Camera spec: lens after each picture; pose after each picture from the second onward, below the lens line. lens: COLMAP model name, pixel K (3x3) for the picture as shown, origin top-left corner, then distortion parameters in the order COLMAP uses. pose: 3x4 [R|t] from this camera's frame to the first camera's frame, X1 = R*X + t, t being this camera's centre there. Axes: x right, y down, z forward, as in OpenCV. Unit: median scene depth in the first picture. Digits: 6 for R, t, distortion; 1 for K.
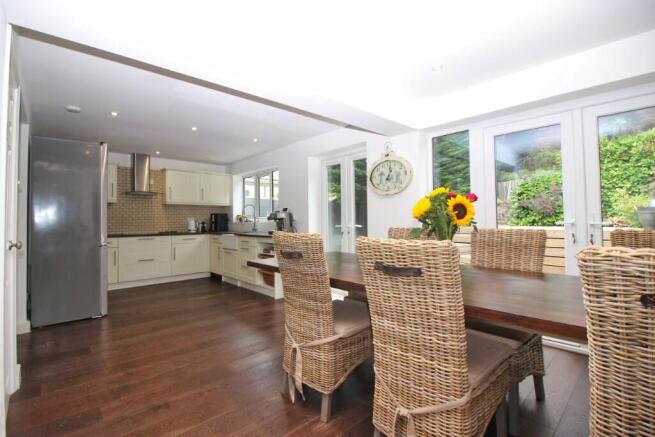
lens RADIAL K [[311.3, 0, 332.1], [0, 311.3, 220.1], [0, 0, 1]] dist [-0.009697, -0.000823]
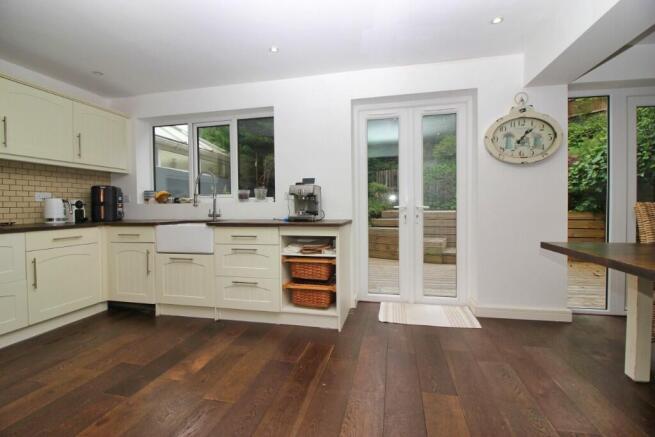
lens RADIAL K [[324.7, 0, 330.9], [0, 324.7, 214.5], [0, 0, 1]] dist [0.002203, 0.000062]
pose [[0.827169, -0.016872, 0.561699, -0.387727], [0.002380, 0.999645, 0.026521, 0.012365], [-0.561948, -0.020600, 0.826916, 0.361092]]
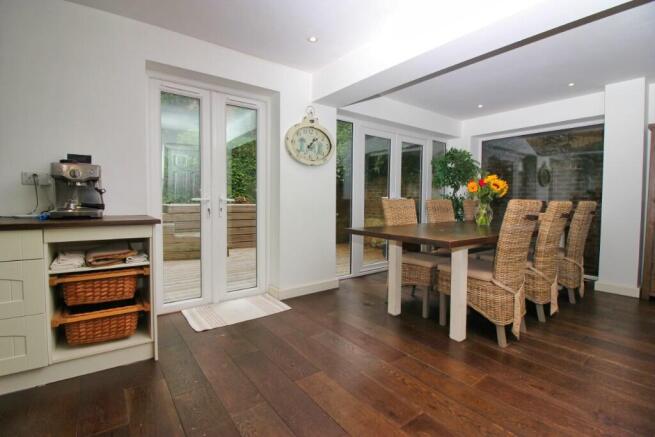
lens RADIAL K [[311.3, 0, 332.8], [0, 311.3, 214.3], [0, 0, 1]] dist [-0.009697, -0.000823]
pose [[0.079659, -0.037329, 0.996123, -0.436872], [-0.011092, 0.999204, 0.038331, 0.016365], [-0.996760, -0.014102, 0.079181, 0.513864]]
